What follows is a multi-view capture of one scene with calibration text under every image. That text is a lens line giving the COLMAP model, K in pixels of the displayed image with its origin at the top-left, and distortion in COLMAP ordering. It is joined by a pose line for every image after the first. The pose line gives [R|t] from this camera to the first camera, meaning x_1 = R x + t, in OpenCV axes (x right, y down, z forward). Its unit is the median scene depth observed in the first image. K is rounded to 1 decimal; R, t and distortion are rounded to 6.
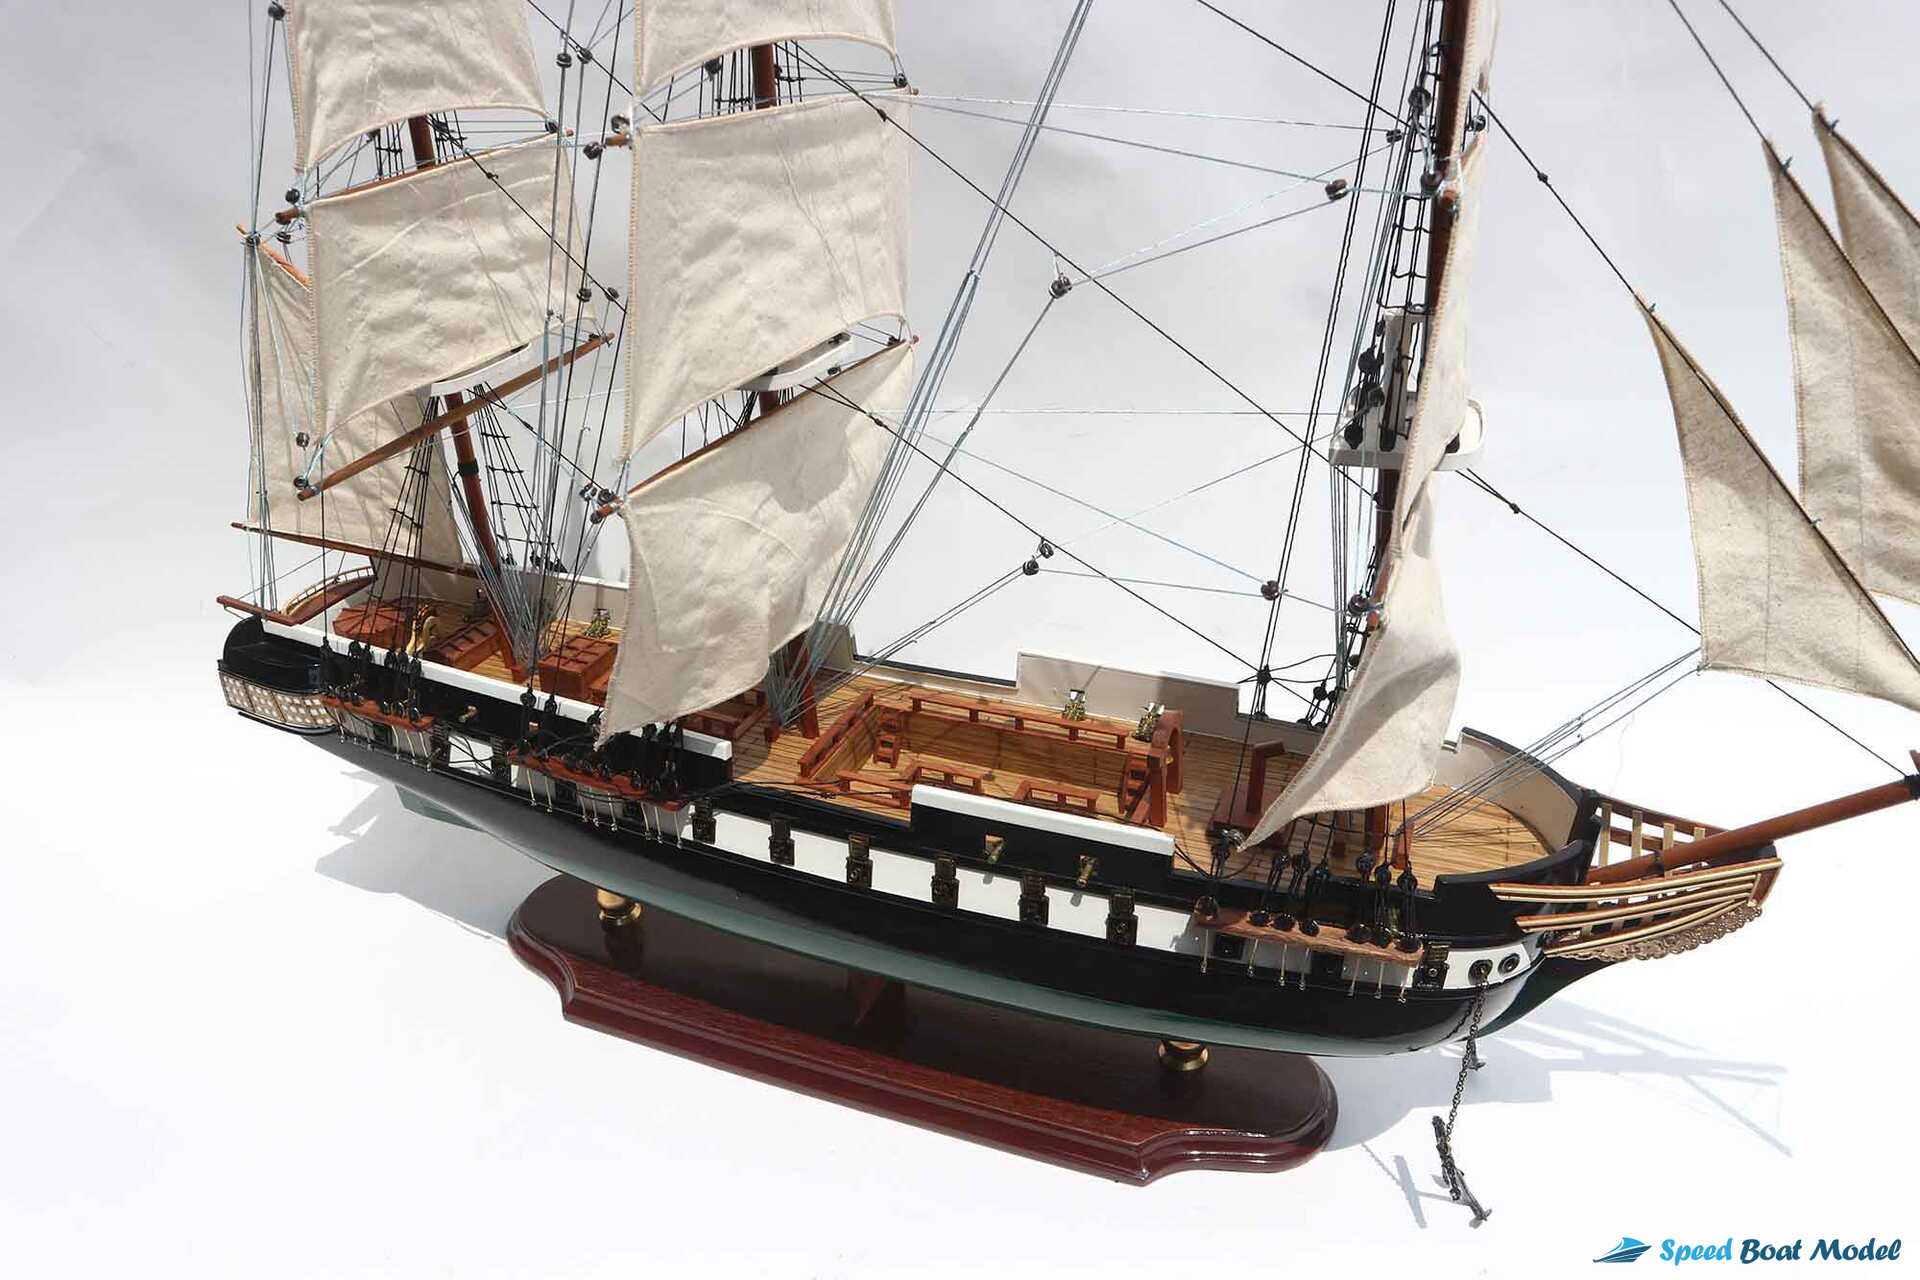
lens RADIAL K [[1336.6, 0, 960.0], [0, 1336.6, 640.0], [0, 0, 1]] dist [-0.099812, 0.046455]
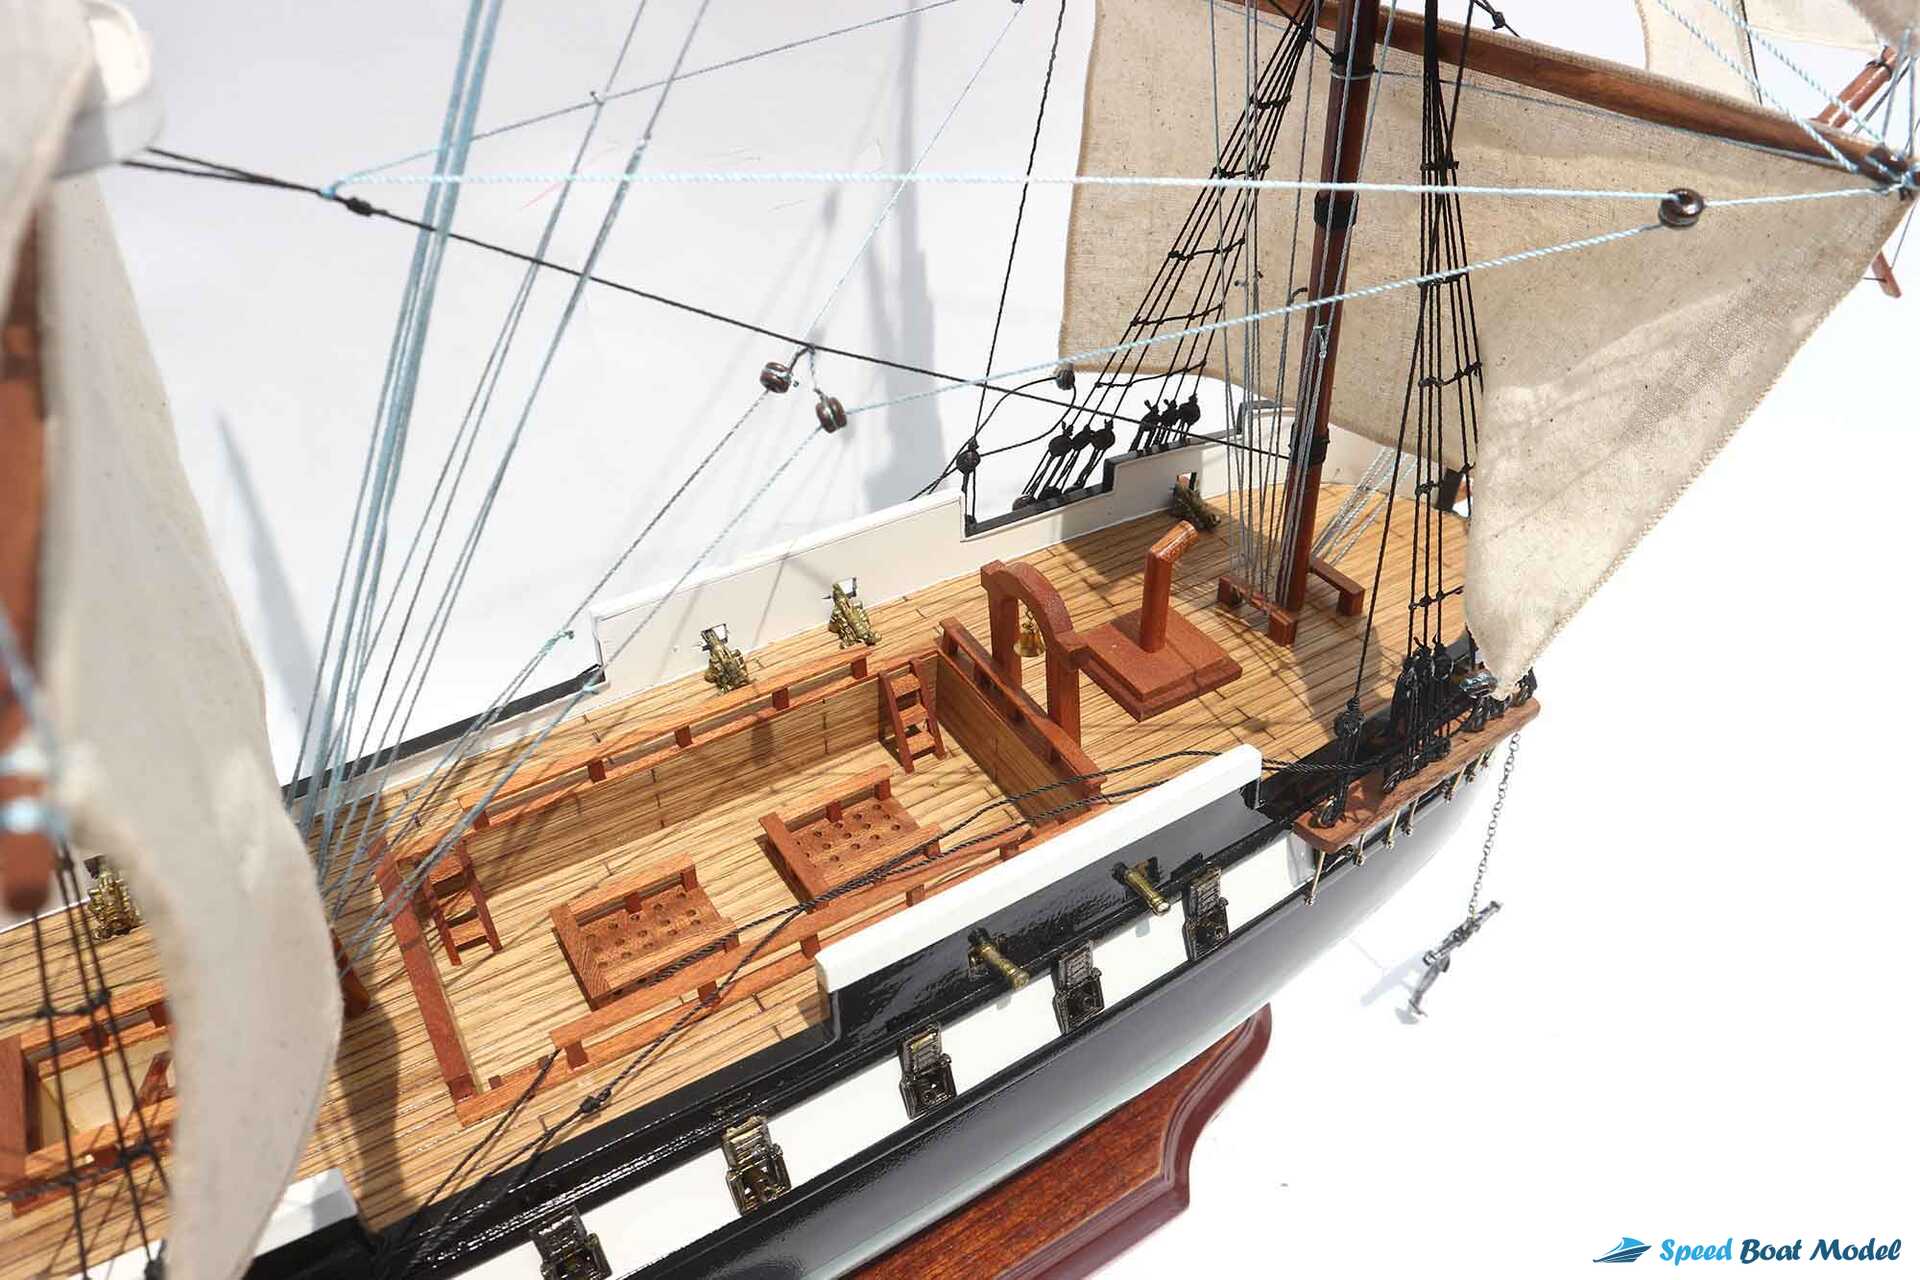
lens RADIAL K [[1340.6, 0, 955.2], [0, 1340.6, 631.4], [0, 0, 1]] dist [-0.121225, 0.081916]
pose [[0.596902, -0.477263, 0.644925, -0.258834], [0.365364, 0.877341, 0.311098, -0.117662], [-0.714294, 0.049937, 0.698062, 0.680293]]
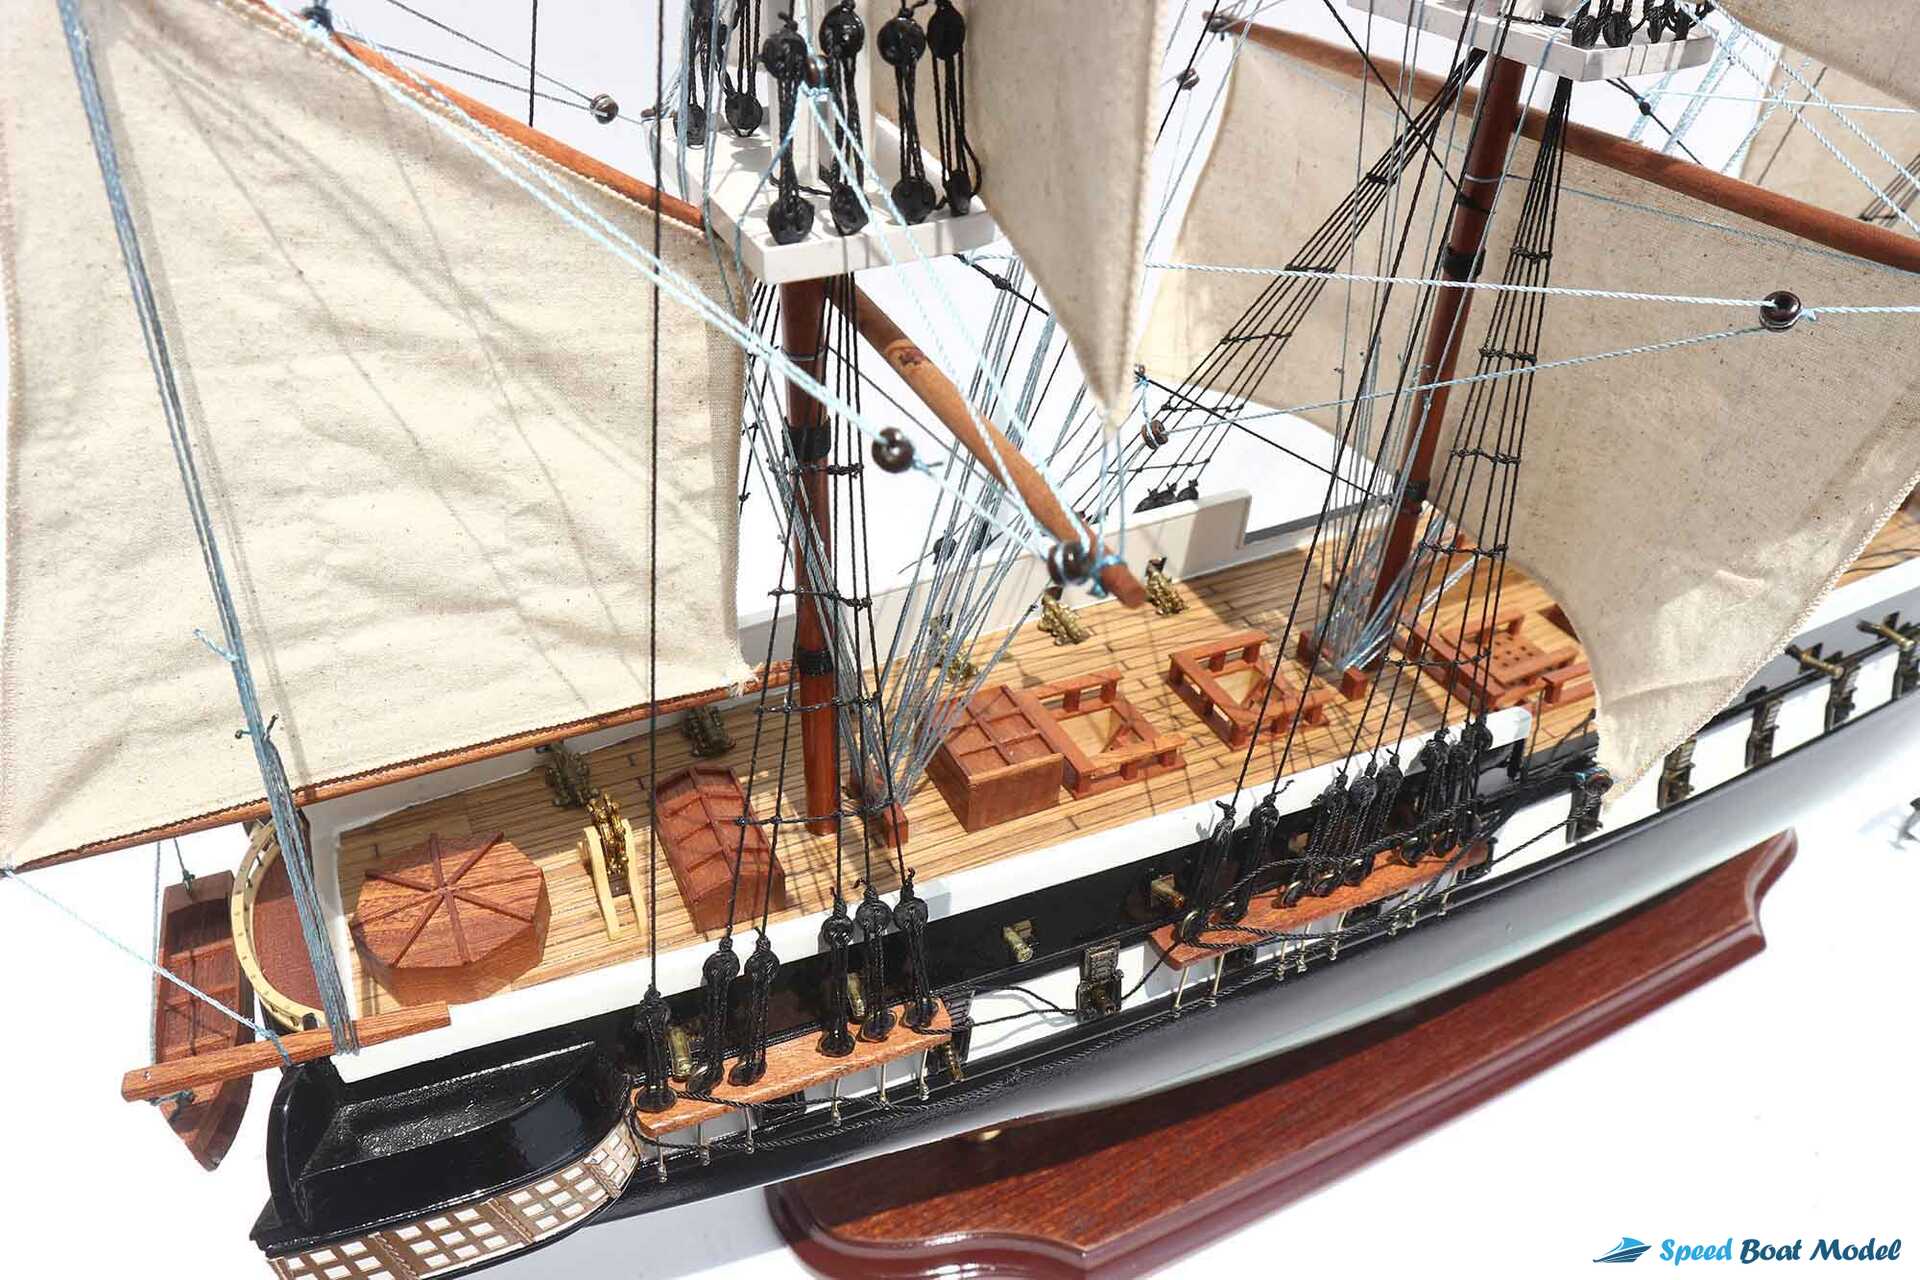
lens RADIAL K [[1340.6, 0, 955.2], [0, 1340.6, 631.4], [0, 0, 1]] dist [-0.121225, 0.081916]
pose [[0.677773, -0.409537, 0.610658, -0.764139], [0.315416, 0.912166, 0.261660, -0.207521], [-0.664181, 0.015265, 0.747416, 0.810410]]
